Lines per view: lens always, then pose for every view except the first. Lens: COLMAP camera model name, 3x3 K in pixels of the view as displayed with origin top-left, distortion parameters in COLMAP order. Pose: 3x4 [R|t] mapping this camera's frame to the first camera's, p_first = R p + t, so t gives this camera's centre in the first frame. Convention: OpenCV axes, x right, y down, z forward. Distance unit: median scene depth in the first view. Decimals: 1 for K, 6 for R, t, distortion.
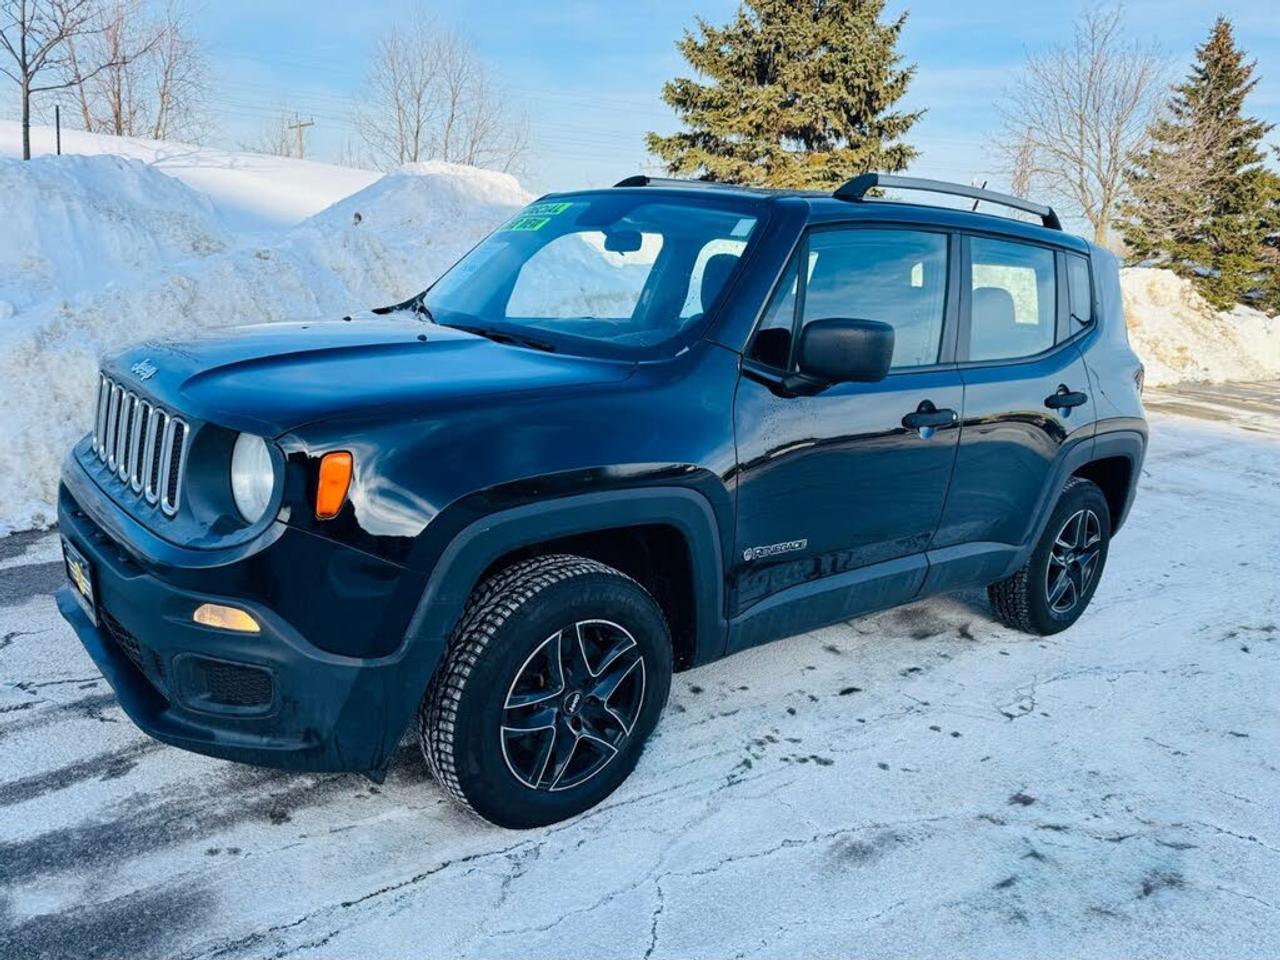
lens RADIAL K [[966.7, 0, 619.0], [0, 966.7, 521.1], [0, 0, 1]] dist [0.039945, -0.047496]
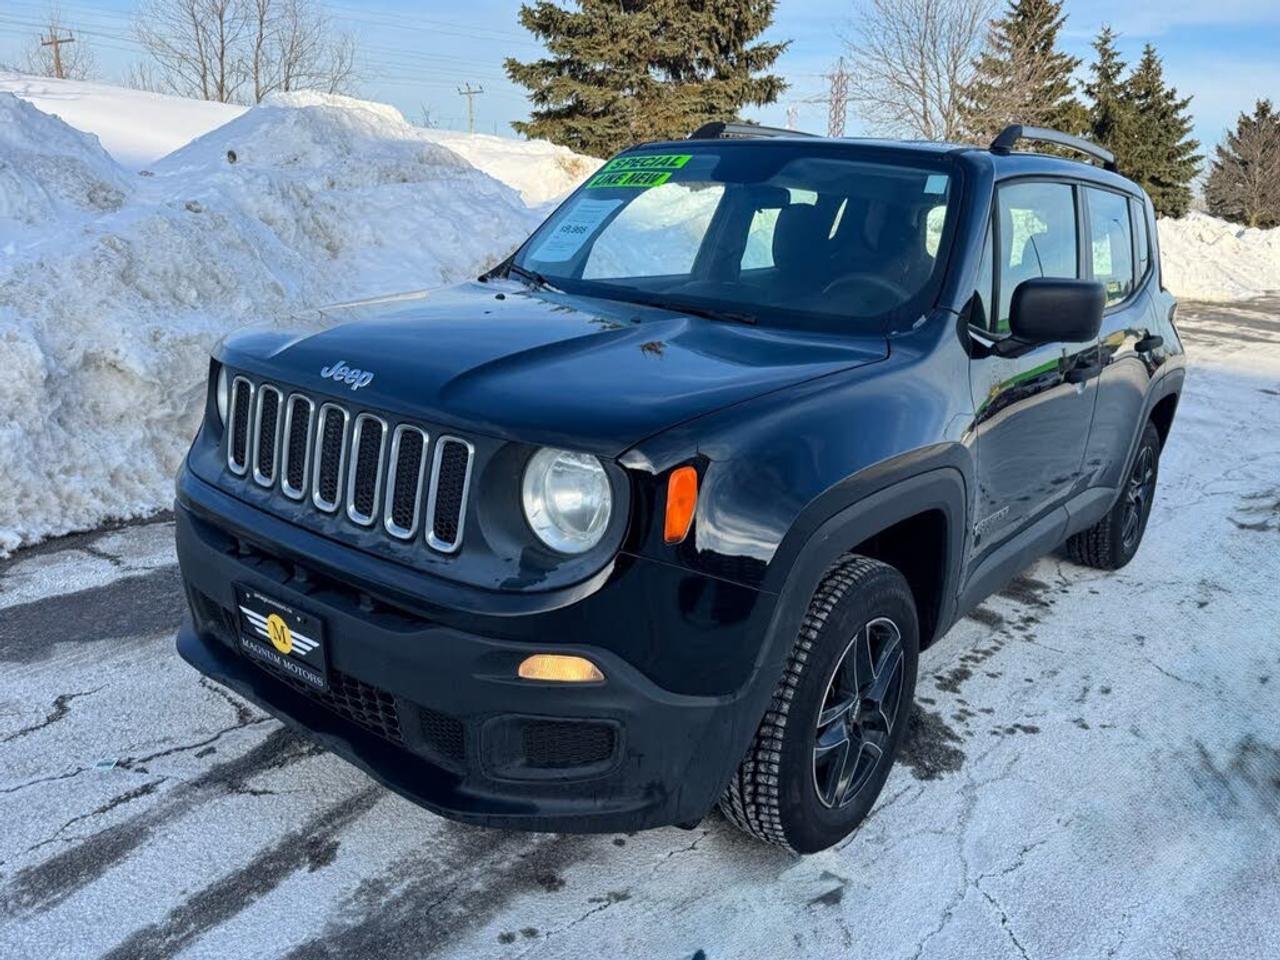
lens RADIAL K [[995.4, 0, 640.0], [0, 995.4, 480.0], [0, 0, 1]] dist [0.039033, -0.056142]
pose [[0.972682, -0.077835, 0.218706, -0.180175], [0.072885, 0.996870, 0.030620, -0.030427], [-0.220405, -0.013843, 0.975310, 0.048623]]
